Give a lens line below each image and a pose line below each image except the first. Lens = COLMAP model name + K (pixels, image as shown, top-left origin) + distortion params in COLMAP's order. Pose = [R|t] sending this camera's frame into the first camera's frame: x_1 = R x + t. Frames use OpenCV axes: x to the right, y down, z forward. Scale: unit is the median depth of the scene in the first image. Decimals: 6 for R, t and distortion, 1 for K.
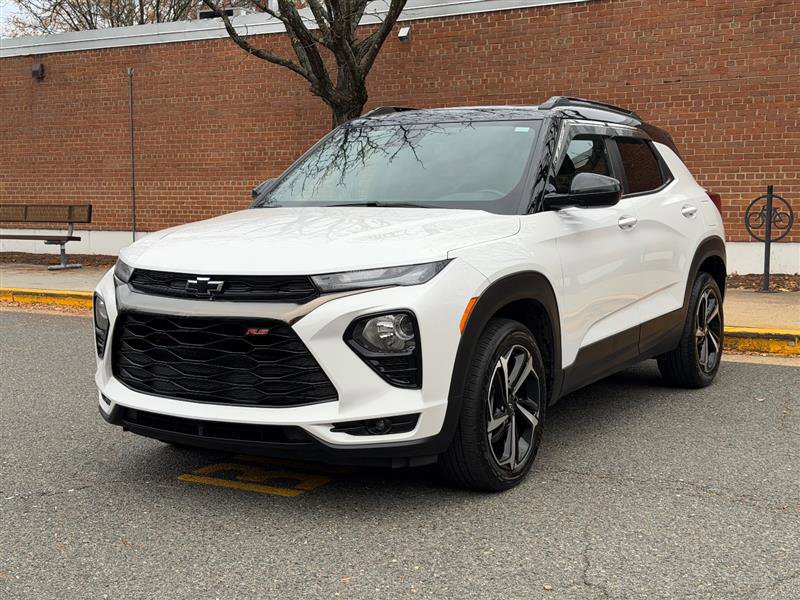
lens RADIAL K [[1114.3, 0, 400.0], [0, 1114.3, 300.0], [0, 0, 1]] dist [0.200729, -0.402948]
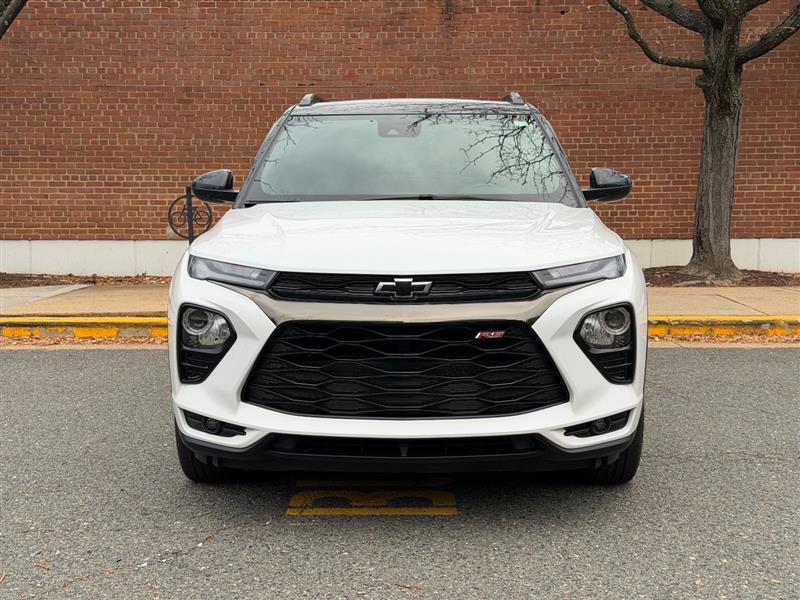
lens RADIAL K [[1114.3, 0, 400.0], [0, 1114.3, 300.0], [0, 0, 1]] dist [0.200729, -0.402948]
pose [[0.866167, -0.044005, 0.497814, -0.570591], [0.045465, 0.998924, 0.009194, -0.010348], [-0.497683, 0.014669, 0.867235, 0.217772]]
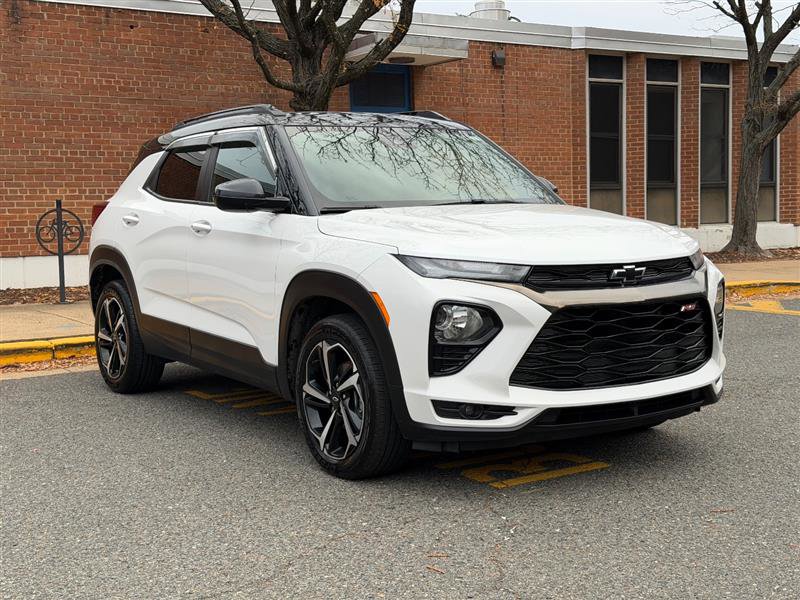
lens RADIAL K [[1114.3, 0, 400.0], [0, 1114.3, 300.0], [0, 0, 1]] dist [0.200729, -0.402948]
pose [[0.423955, -0.082278, 0.901938, -1.127993], [0.105019, 0.993613, 0.041277, -0.049847], [-0.899574, 0.077221, 0.429888, 0.685296]]
